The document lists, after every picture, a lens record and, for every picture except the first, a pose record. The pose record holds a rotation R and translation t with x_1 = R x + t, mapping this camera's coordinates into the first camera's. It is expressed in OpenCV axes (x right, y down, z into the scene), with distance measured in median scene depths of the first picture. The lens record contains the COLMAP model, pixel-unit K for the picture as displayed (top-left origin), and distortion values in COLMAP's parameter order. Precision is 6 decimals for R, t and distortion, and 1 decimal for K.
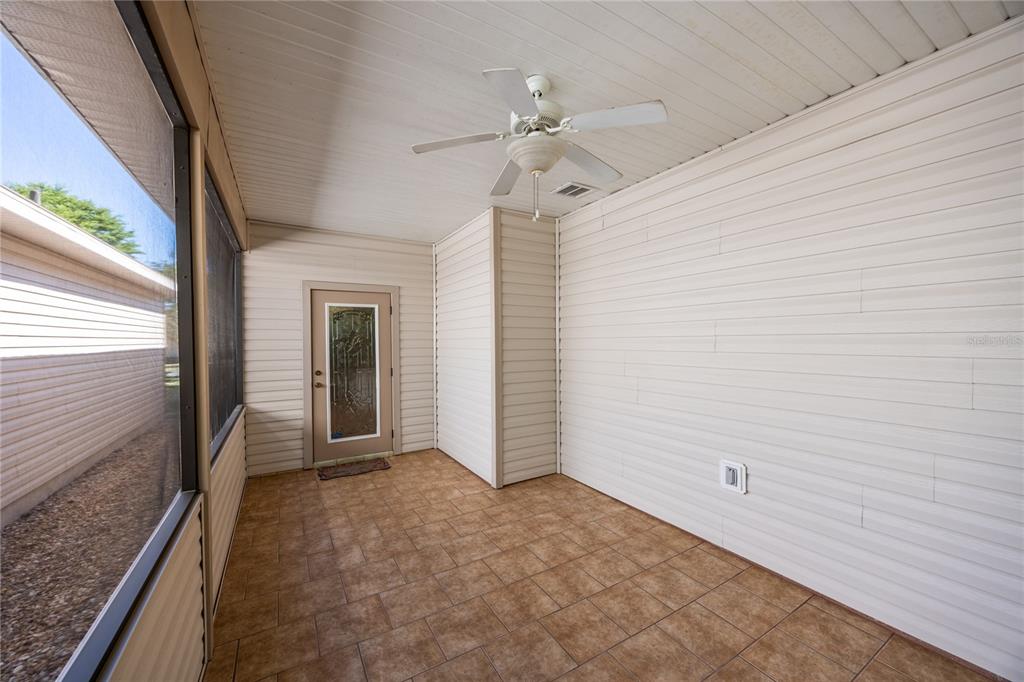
lens RADIAL K [[390.0, 0, 512.0], [0, 390.0, 341.0], [0, 0, 1]] dist [-0.000919, -0.000226]
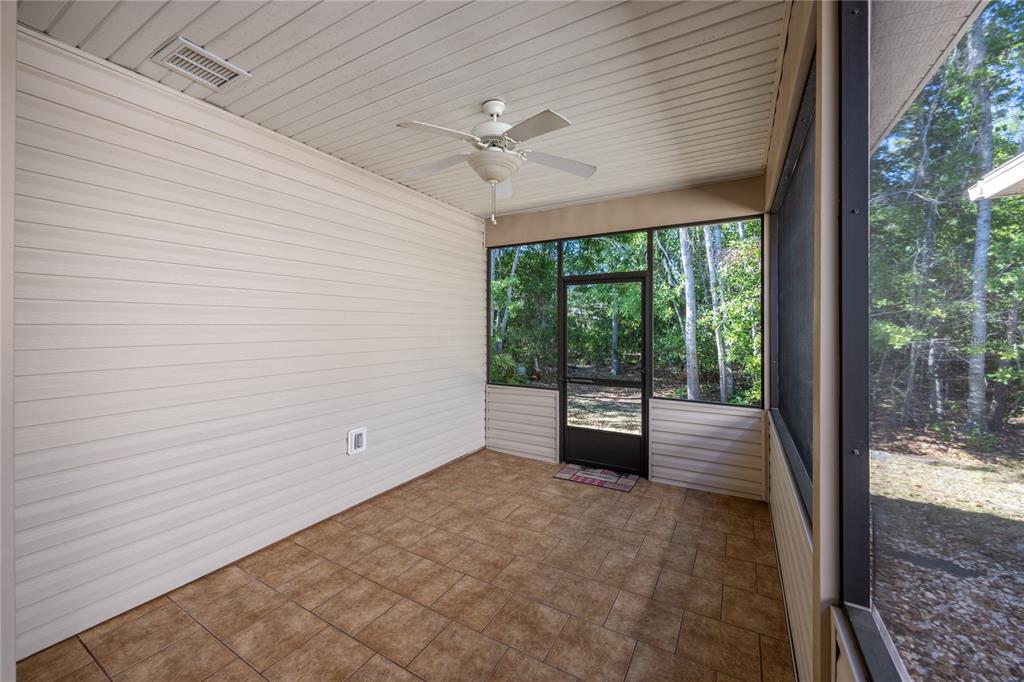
lens RADIAL K [[397.9, 0, 513.8], [0, 397.9, 324.2], [0, 0, 1]] dist [-0.000421, 0.000009]
pose [[-0.489371, 0.012676, 0.871984, -0.840096], [0.005120, 0.999919, -0.011662, -0.000039], [-0.872061, -0.001242, -0.489396, 1.310441]]
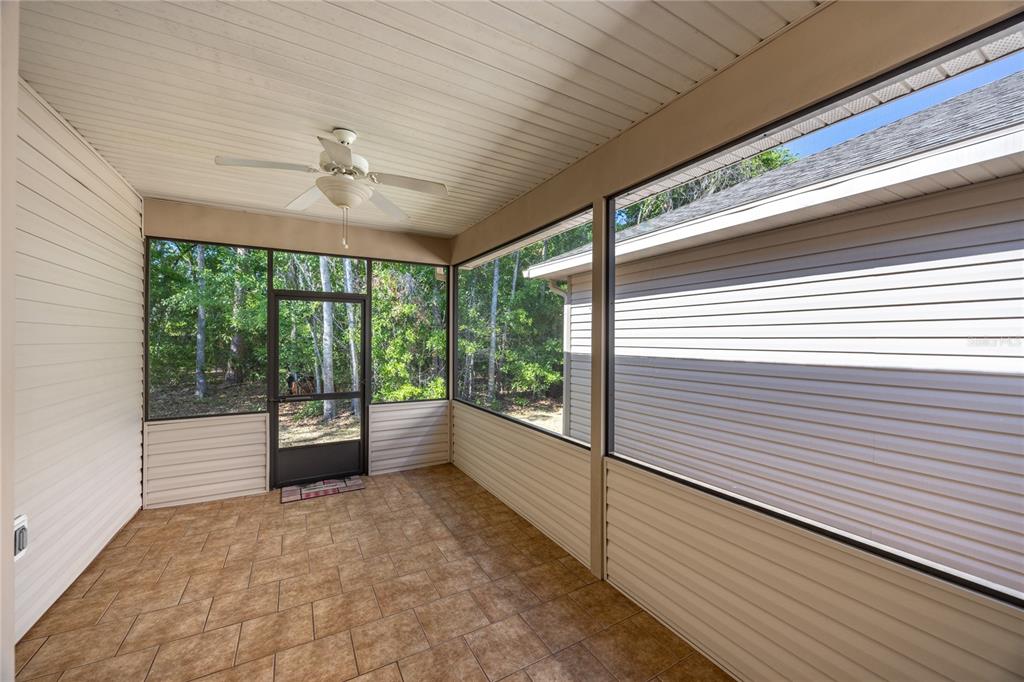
lens RADIAL K [[390.0, 0, 512.0], [0, 390.0, 341.0], [0, 0, 1]] dist [-0.000919, -0.000226]
pose [[-0.999631, 0.005260, 0.026665, -0.409611], [0.005392, 0.999973, 0.004892, -0.022845], [-0.026639, 0.005034, -0.999632, 1.870359]]
